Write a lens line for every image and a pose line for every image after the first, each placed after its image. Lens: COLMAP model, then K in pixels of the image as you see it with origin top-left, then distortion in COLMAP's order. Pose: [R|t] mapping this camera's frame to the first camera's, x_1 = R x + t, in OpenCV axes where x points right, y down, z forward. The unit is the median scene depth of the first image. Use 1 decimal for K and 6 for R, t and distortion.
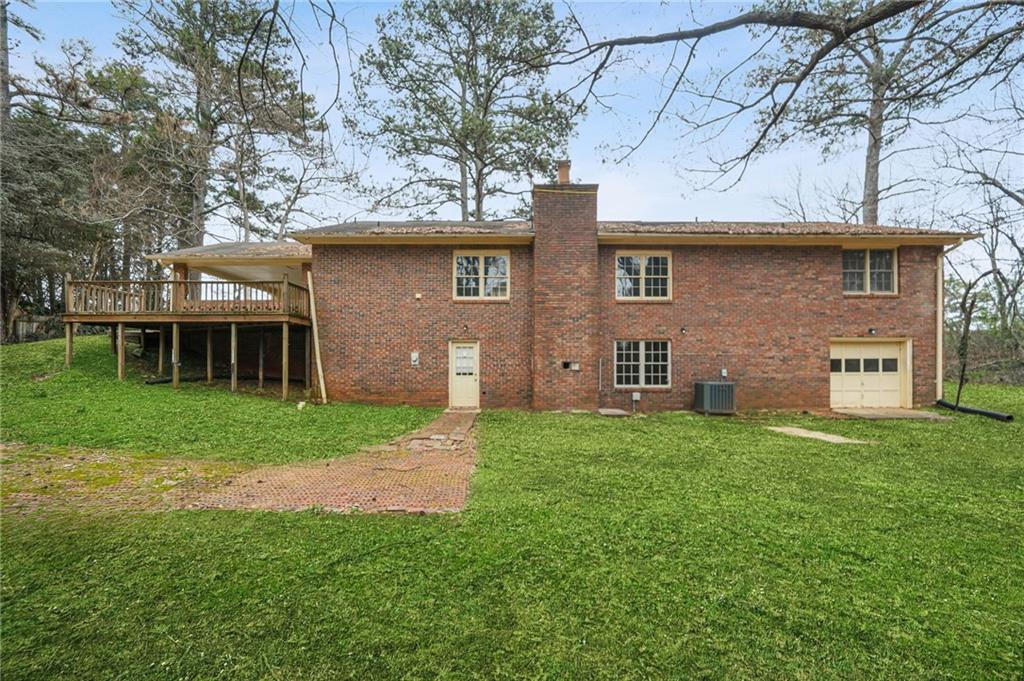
lens RADIAL K [[437.4, 0, 507.9], [0, 437.4, 343.1], [0, 0, 1]] dist [0.002184, 0.000309]
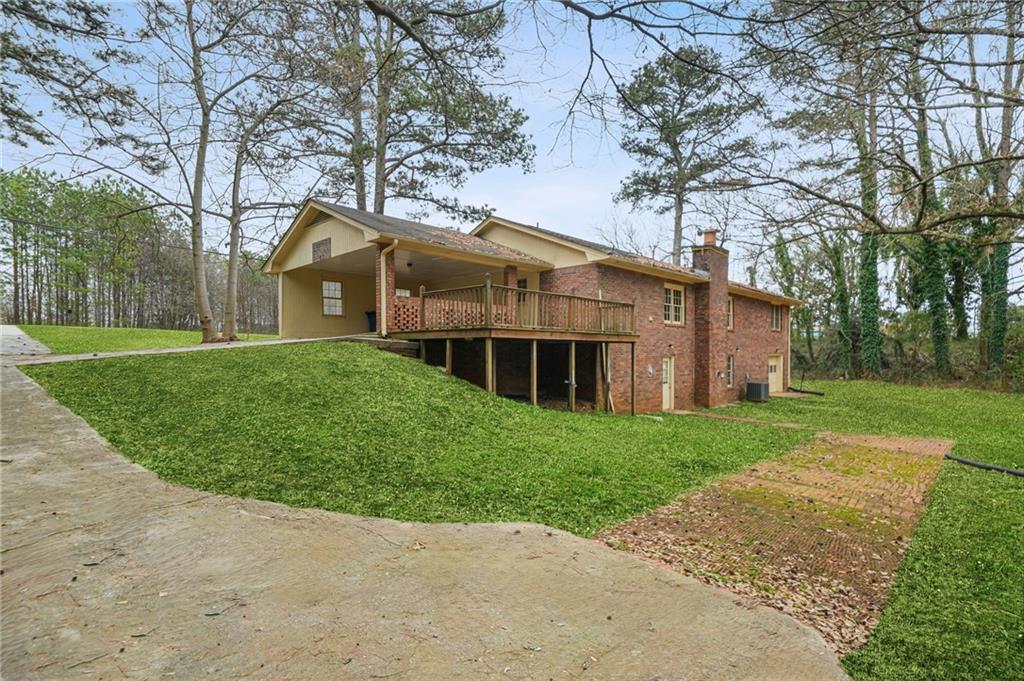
lens RADIAL K [[437.4, 0, 507.9], [0, 437.4, 343.1], [0, 0, 1]] dist [0.002184, 0.000309]
pose [[0.782934, 0.015795, 0.621904, -1.262327], [-0.011395, 0.999874, -0.011048, -0.025374], [-0.622000, 0.001564, 0.783016, 0.291158]]
